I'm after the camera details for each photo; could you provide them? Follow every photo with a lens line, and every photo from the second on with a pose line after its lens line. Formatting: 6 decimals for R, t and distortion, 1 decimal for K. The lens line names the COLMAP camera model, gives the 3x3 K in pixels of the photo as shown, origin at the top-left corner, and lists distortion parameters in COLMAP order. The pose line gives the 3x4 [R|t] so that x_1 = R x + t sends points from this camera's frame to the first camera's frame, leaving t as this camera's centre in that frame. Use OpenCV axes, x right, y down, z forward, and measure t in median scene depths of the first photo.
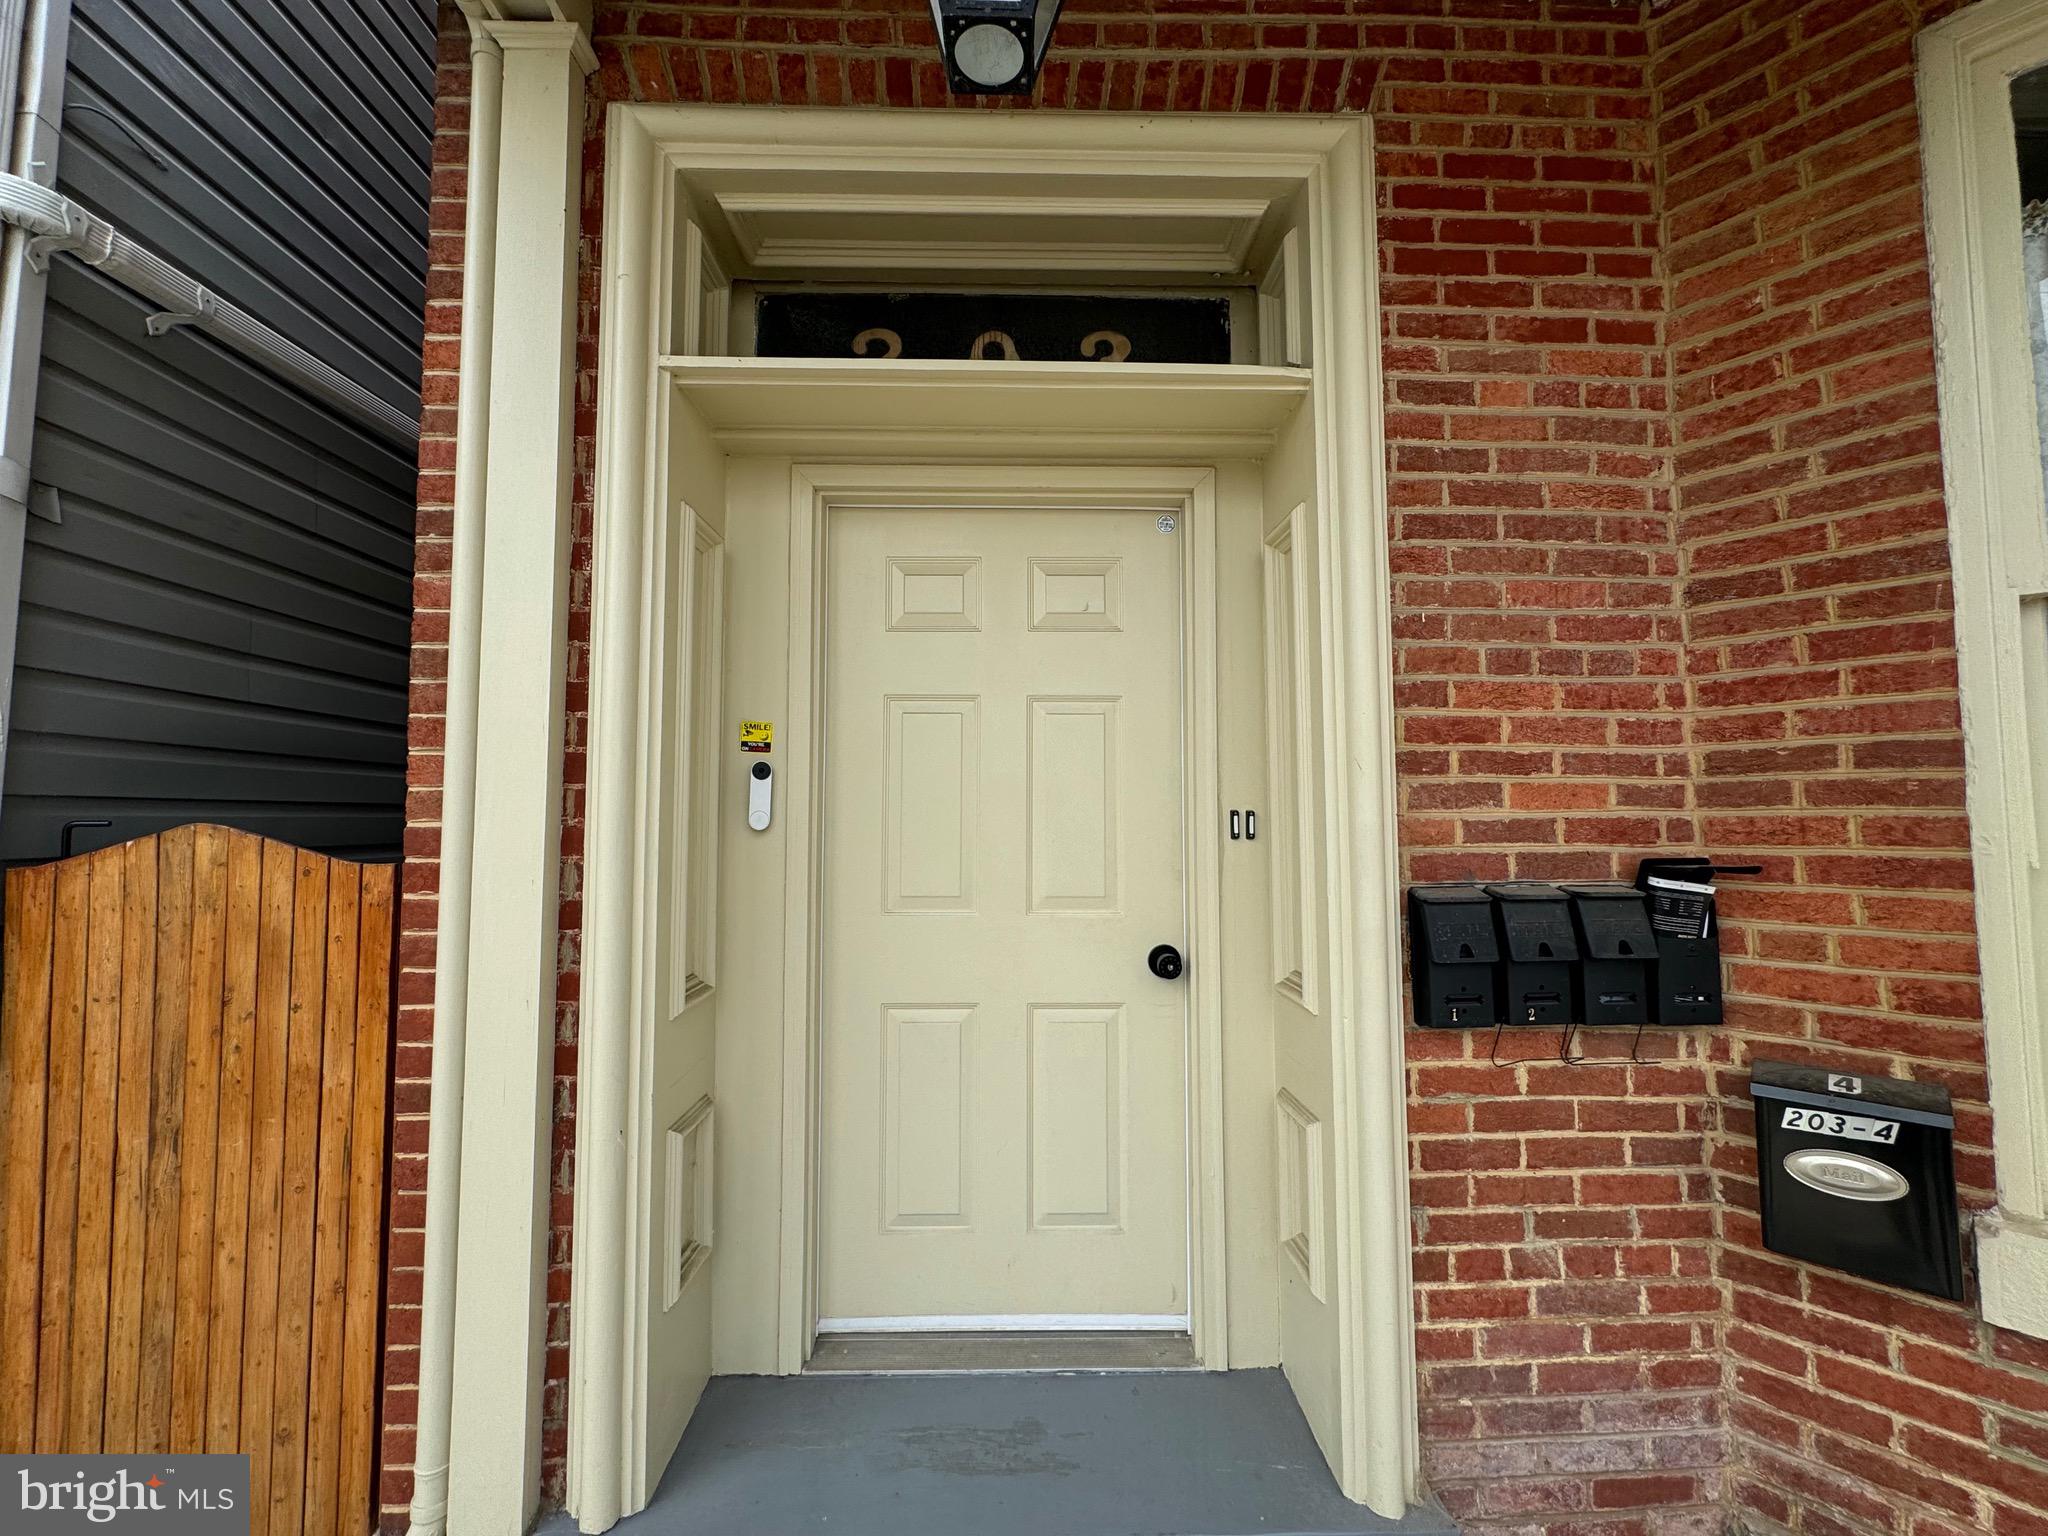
lens RADIAL K [[815.7, 0, 1019.4], [0, 815.7, 767.3], [0, 0, 1]] dist [-0.000039, -0.000225]
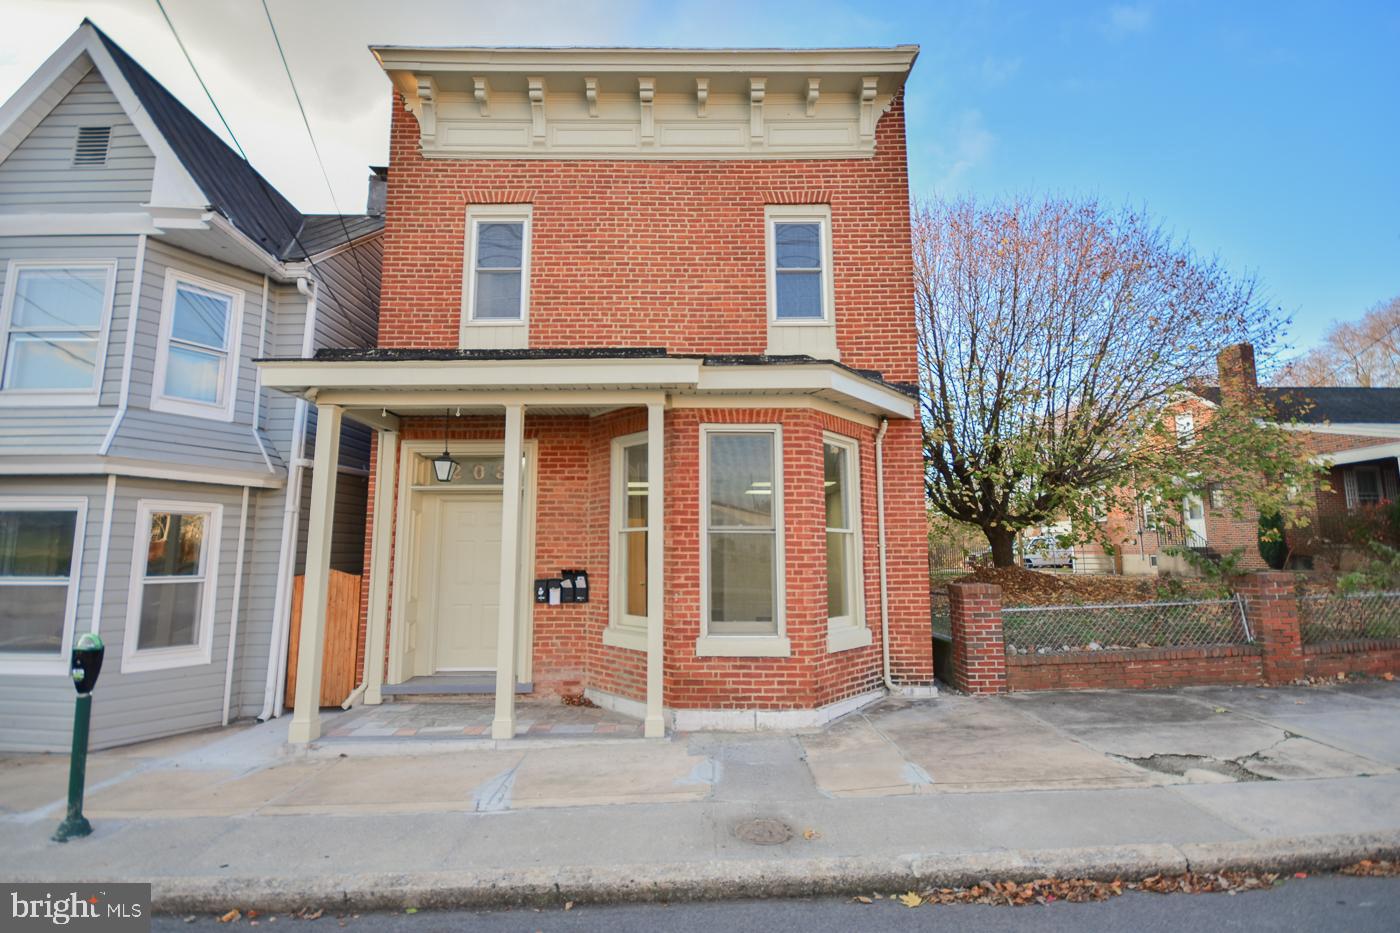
lens RADIAL K [[643.3, 0, 698.0], [0, 643.3, 468.6], [0, 0, 1]] dist [-0.003612, -0.000247]
pose [[0.999900, -0.005162, -0.013204, 1.636200], [0.004273, 0.997779, -0.066467, -0.313447], [0.013517, 0.066404, 0.997701, -3.458773]]
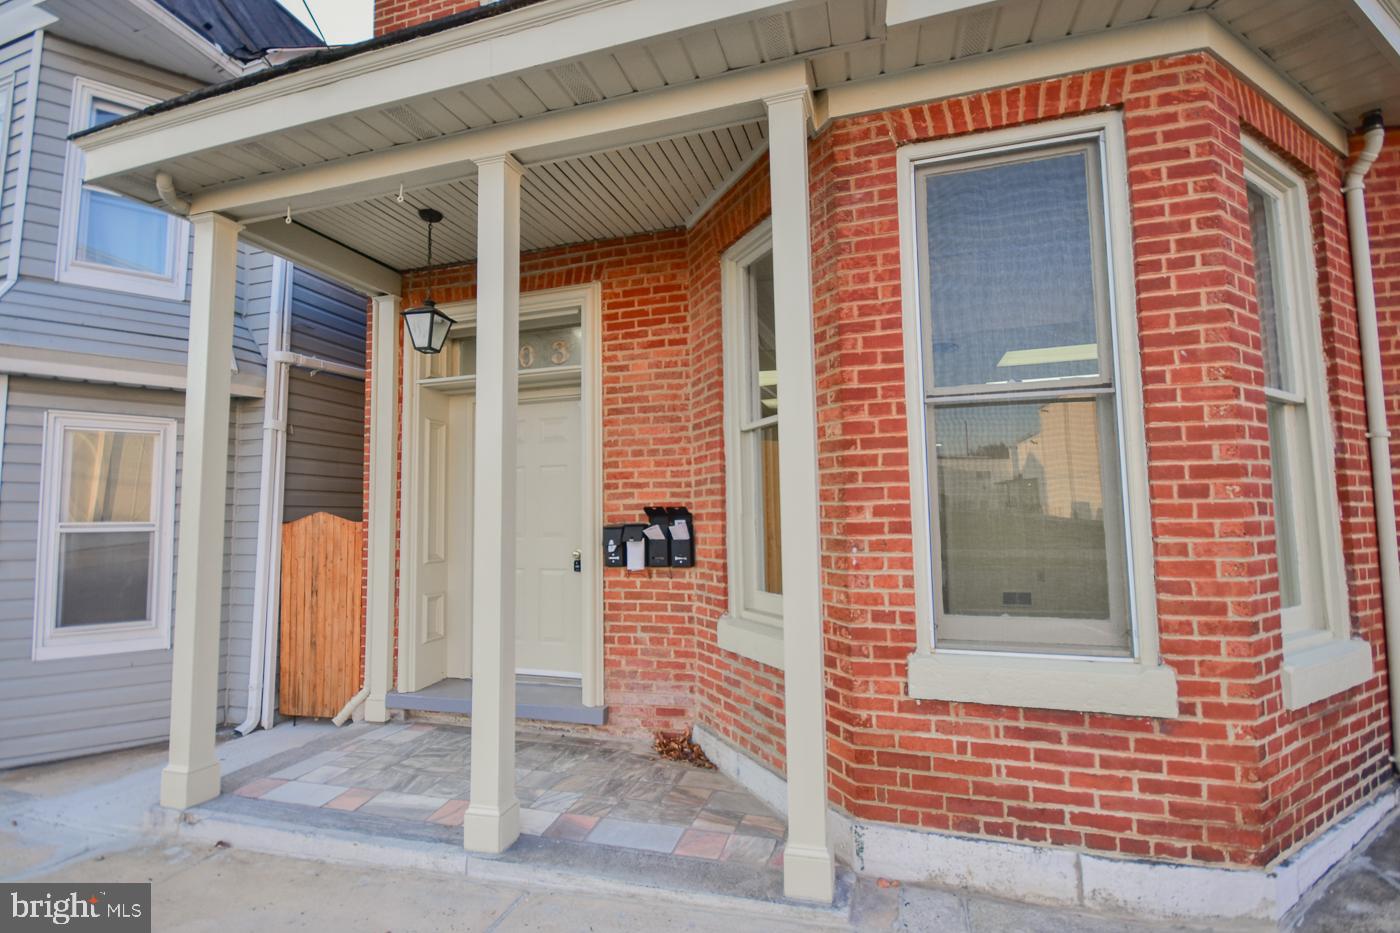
lens RADIAL K [[643.3, 0, 698.0], [0, 643.3, 468.6], [0, 0, 1]] dist [-0.003612, -0.000247]
pose [[0.948175, -0.039819, -0.315242, 1.598829], [0.035173, 0.999173, -0.020413, -0.010238], [0.315794, 0.008267, 0.948792, -1.282605]]
